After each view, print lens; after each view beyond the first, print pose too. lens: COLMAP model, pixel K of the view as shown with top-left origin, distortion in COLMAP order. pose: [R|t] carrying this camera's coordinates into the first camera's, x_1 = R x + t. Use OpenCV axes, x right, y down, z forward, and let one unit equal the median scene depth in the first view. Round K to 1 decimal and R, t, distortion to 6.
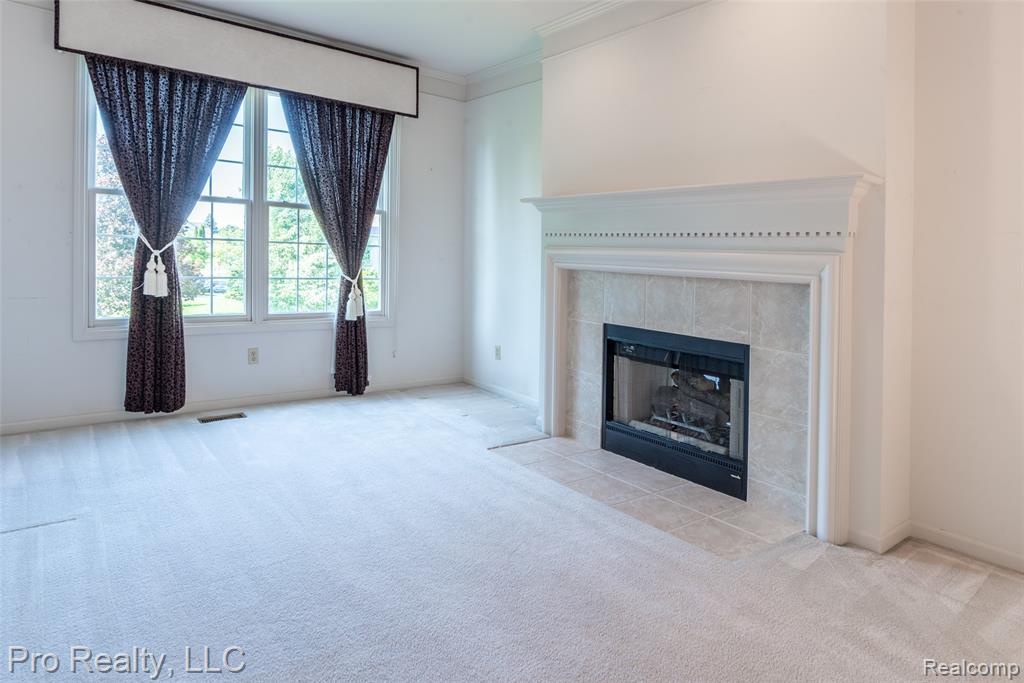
lens RADIAL K [[586.5, 0, 506.0], [0, 586.5, 346.7], [0, 0, 1]] dist [-0.044330, 0.018189]
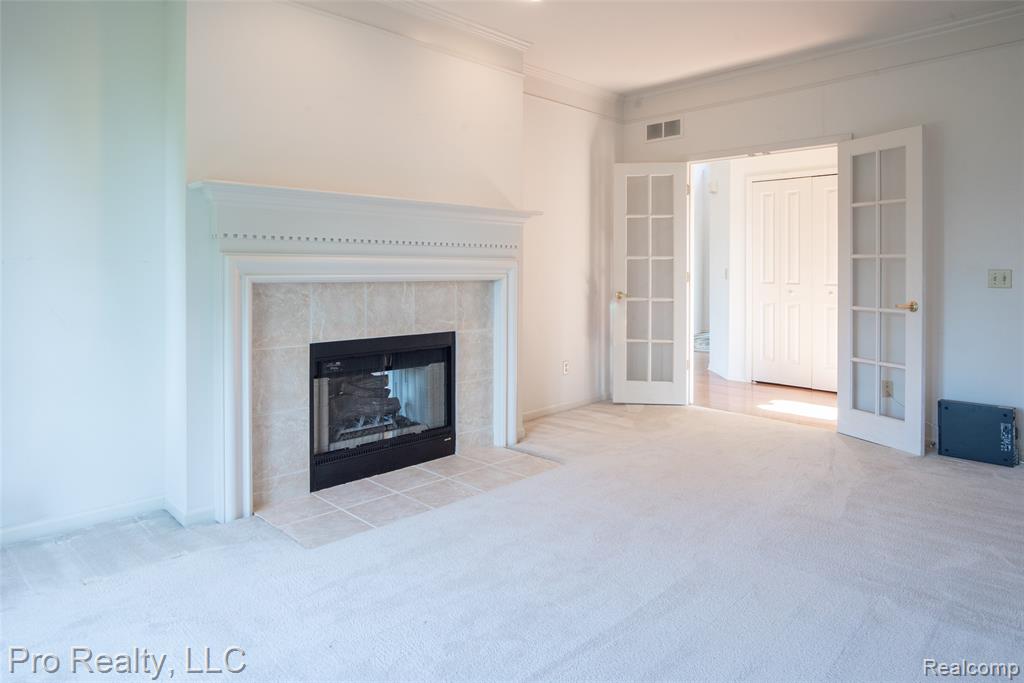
lens RADIAL K [[586.5, 0, 506.0], [0, 586.5, 346.7], [0, 0, 1]] dist [-0.044330, 0.018189]
pose [[-0.087001, -0.164143, 0.982593, -0.792452], [0.146085, 0.973568, 0.175570, -0.165654], [-0.985439, 0.158817, -0.060723, 0.902889]]
